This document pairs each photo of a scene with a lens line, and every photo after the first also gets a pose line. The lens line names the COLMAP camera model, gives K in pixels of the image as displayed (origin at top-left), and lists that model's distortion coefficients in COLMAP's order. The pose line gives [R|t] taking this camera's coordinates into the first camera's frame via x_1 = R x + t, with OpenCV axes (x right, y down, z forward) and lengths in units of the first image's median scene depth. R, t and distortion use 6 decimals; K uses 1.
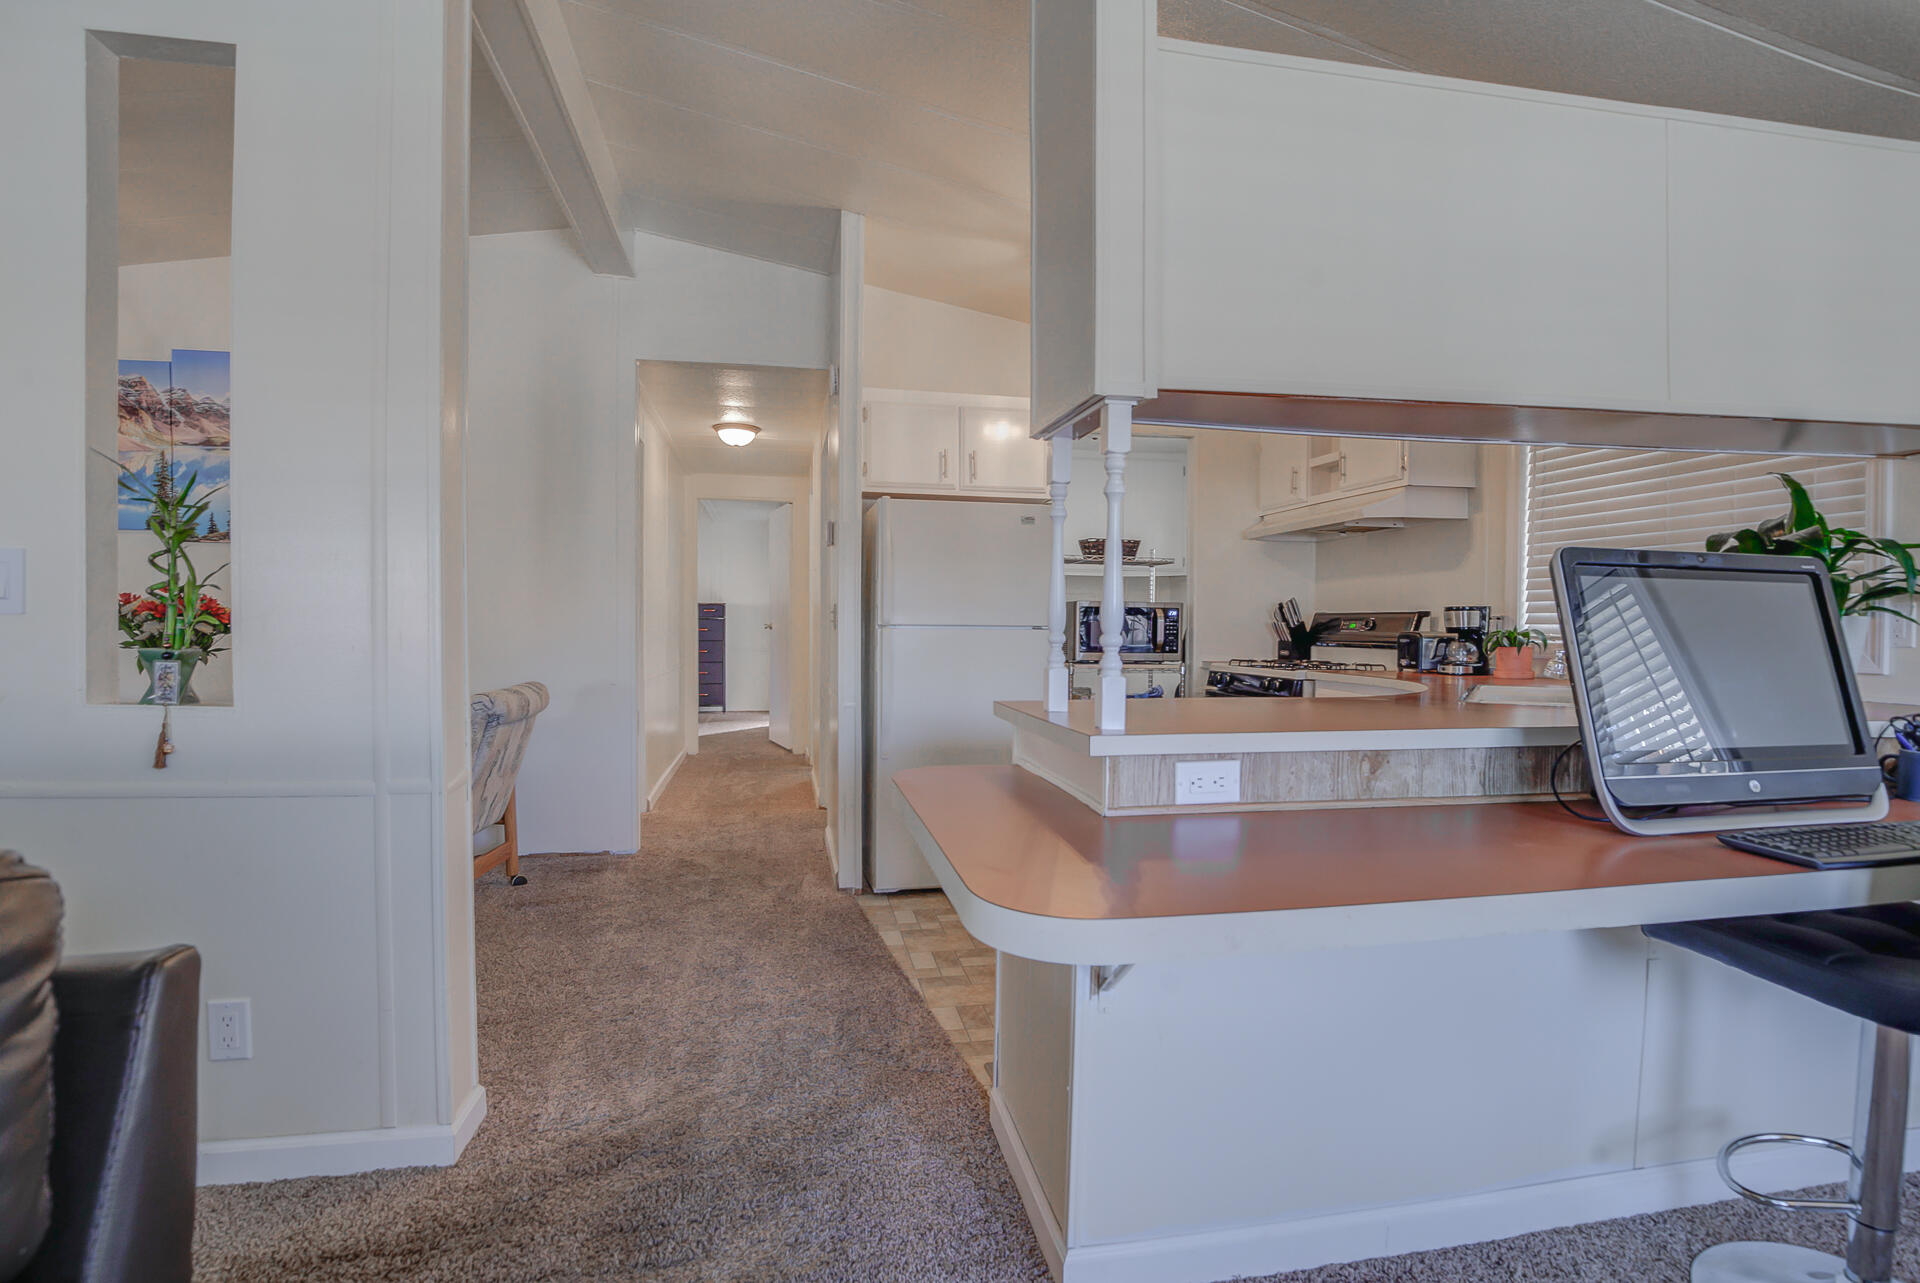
lens RADIAL K [[934.1, 0, 960.0], [0, 934.1, 641.5], [0, 0, 1]] dist [-0.005964, -0.000253]
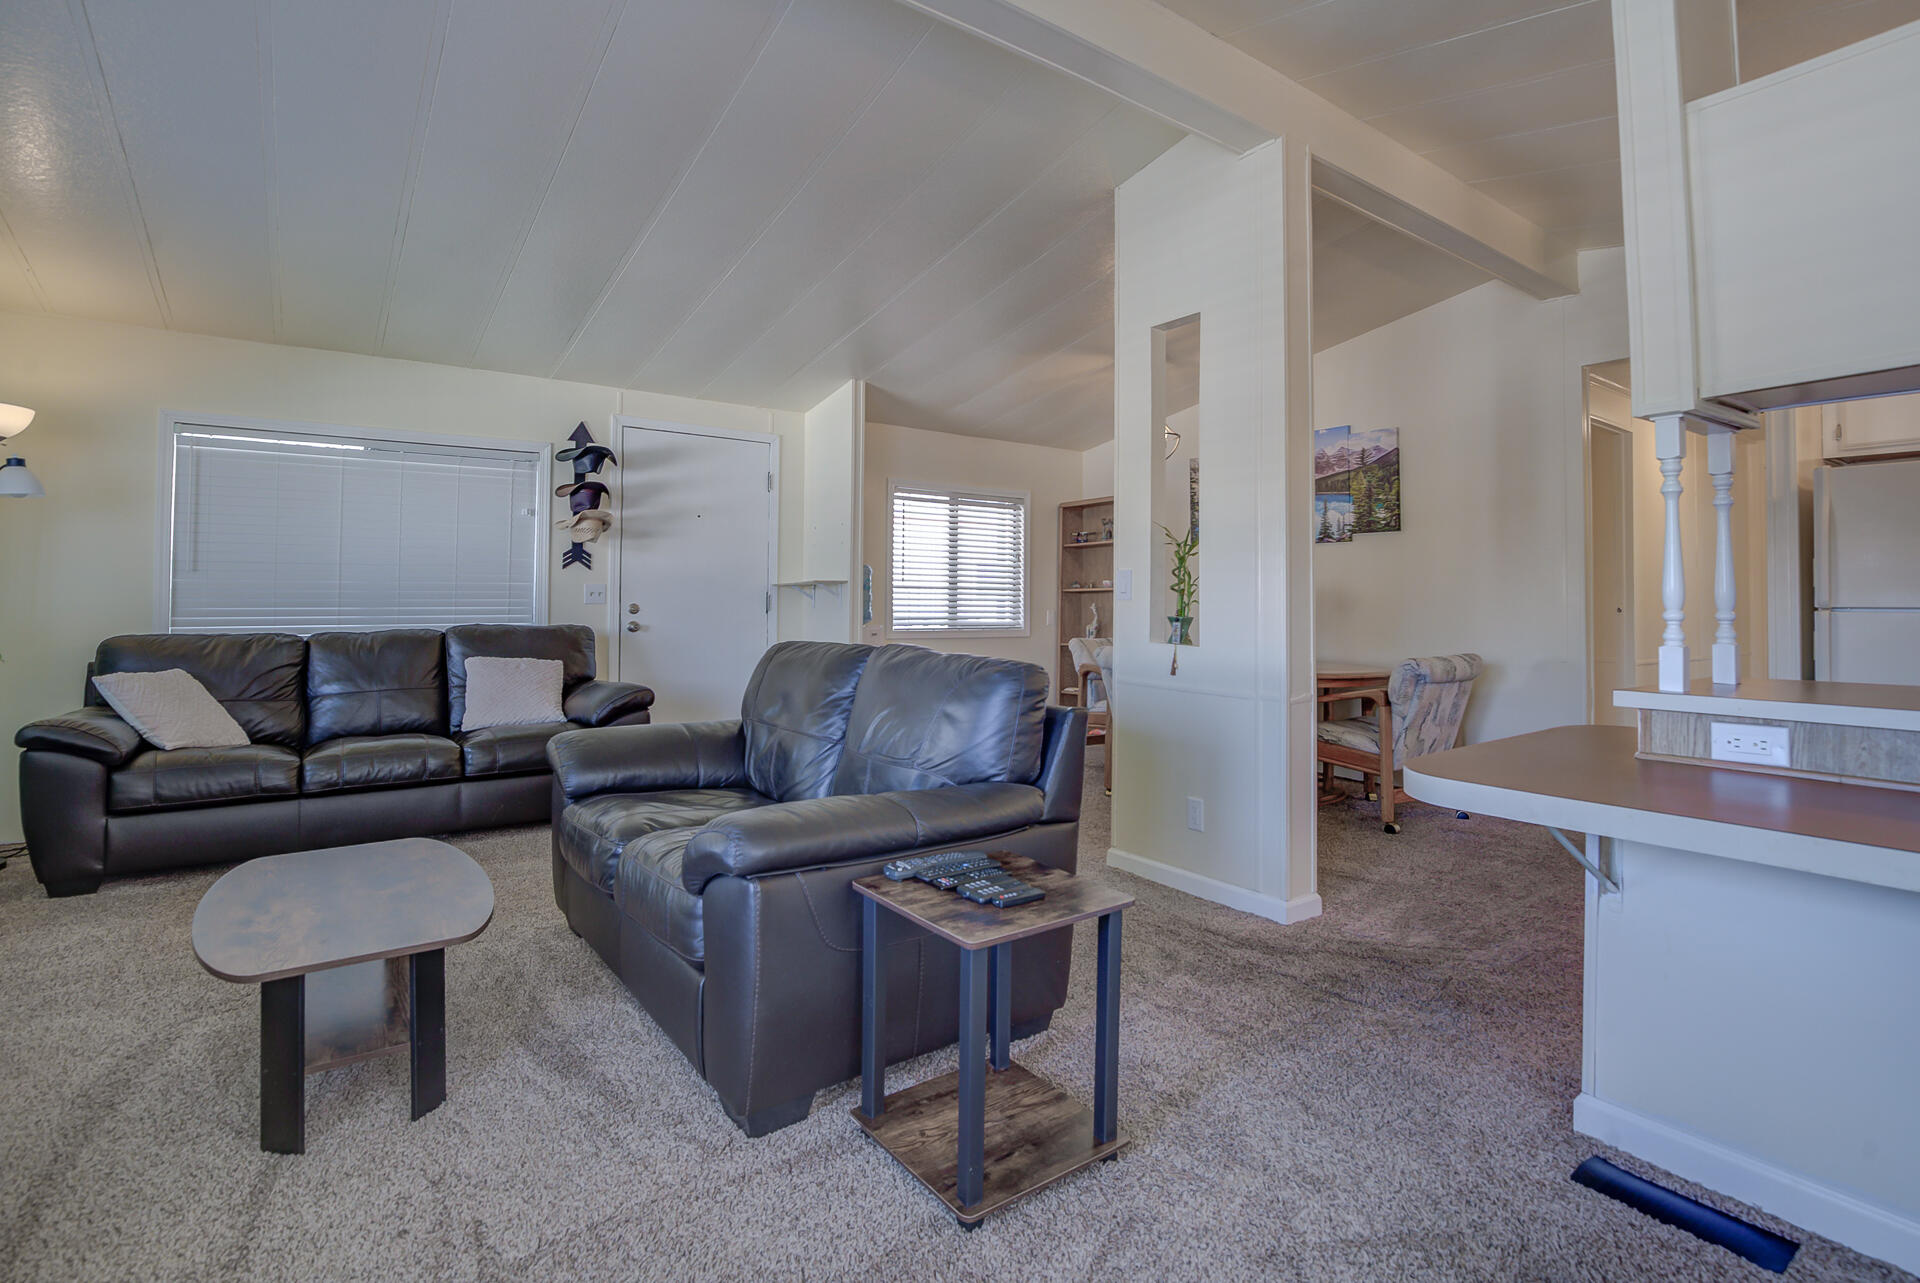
lens RADIAL K [[919.6, 0, 949.5], [0, 919.6, 575.7], [0, 0, 1]] dist [-0.033627, 0.010510]
pose [[0.415088, -0.029850, -0.909291, 0.645937], [-0.021822, 0.998847, -0.042751, 0.014243], [0.909519, 0.037588, 0.413959, -0.231963]]
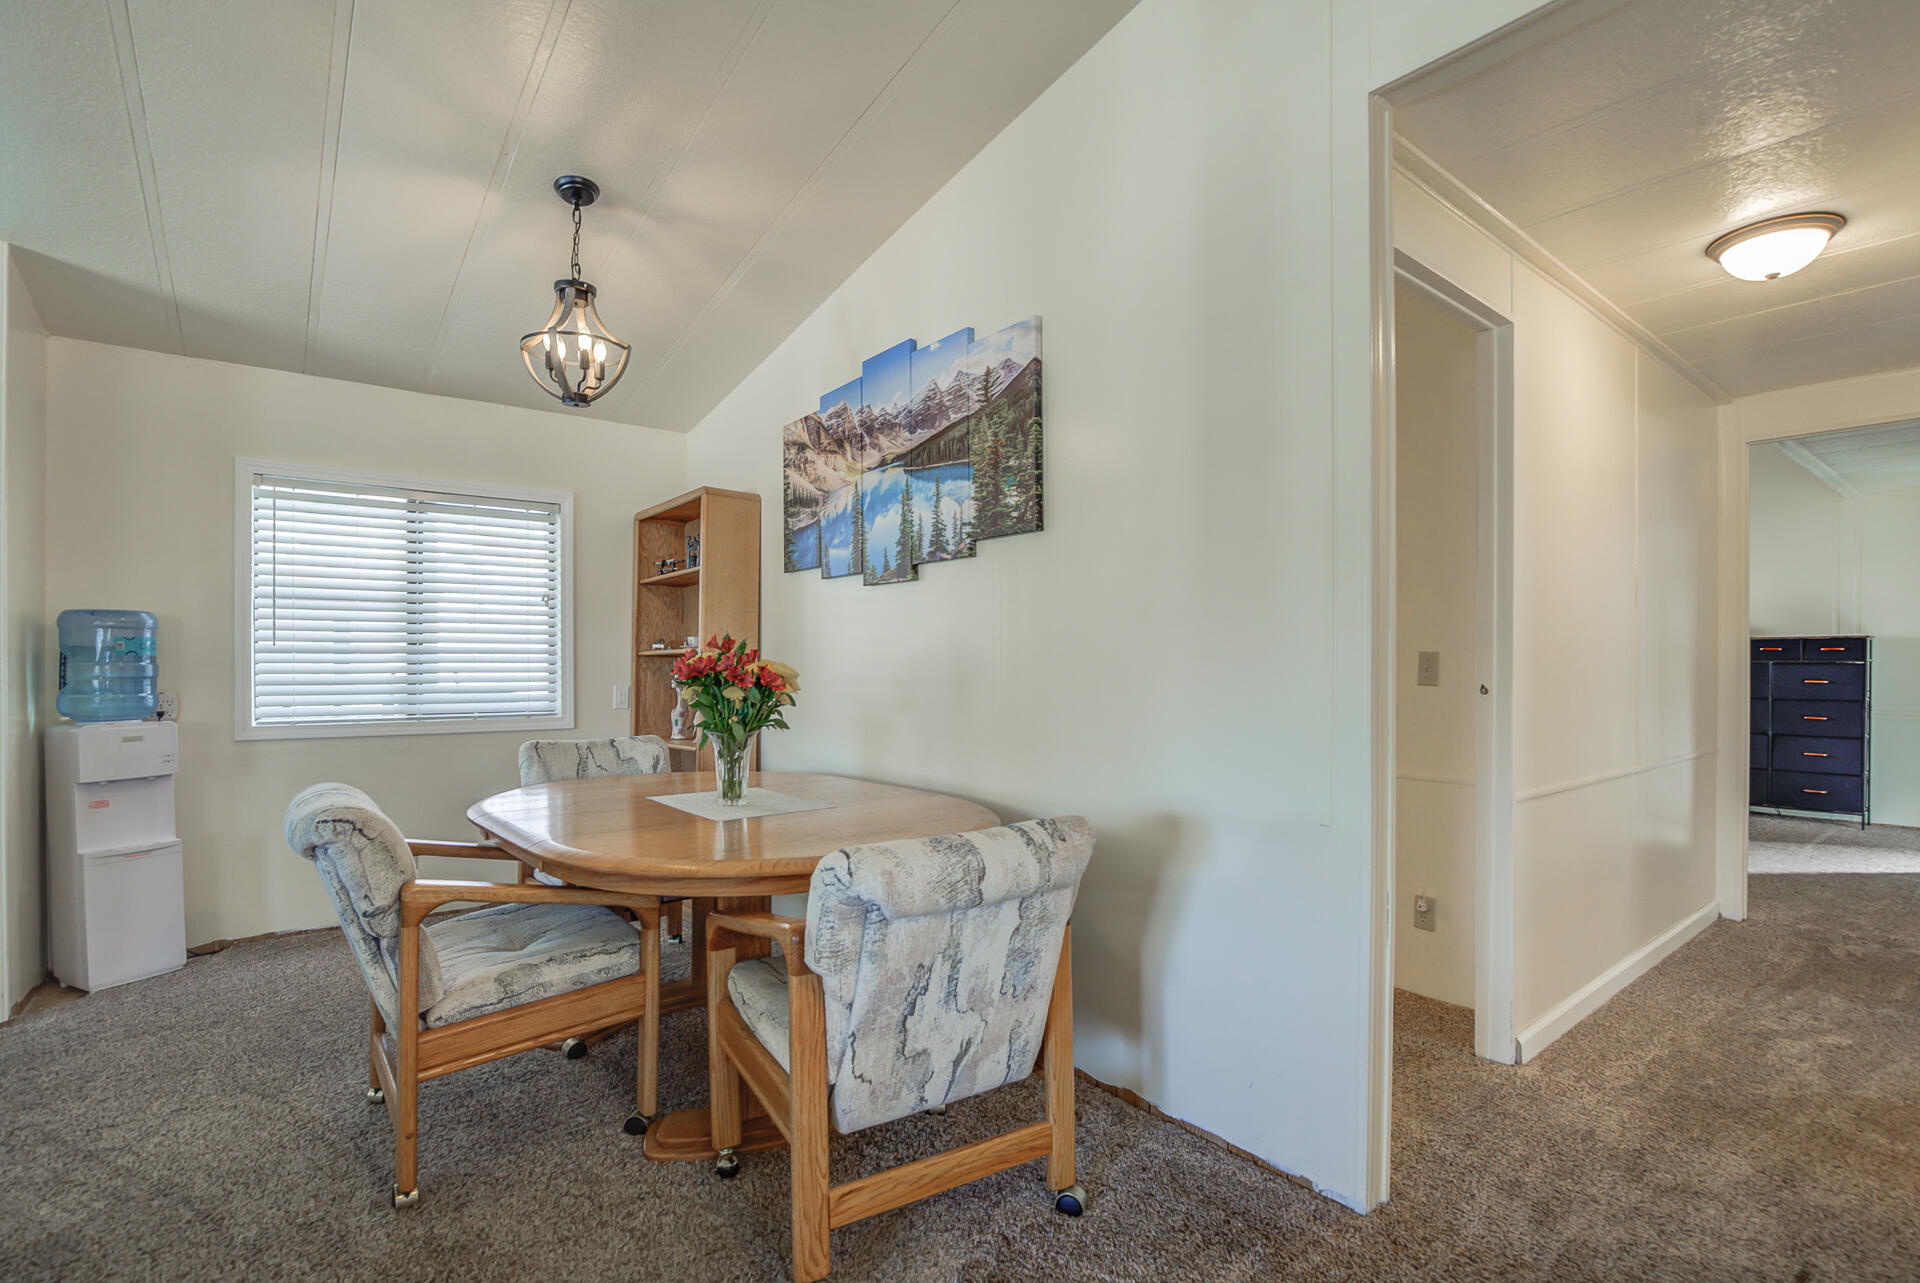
lens RADIAL K [[894.4, 0, 960.8], [0, 894.4, 665.8], [0, 0, 1]] dist [-0.018306, -0.000575]
pose [[0.457273, -0.001340, -0.889325, -0.140924], [-0.014787, 0.999849, -0.009110, -0.053083], [0.889204, 0.017316, 0.457184, 1.360917]]
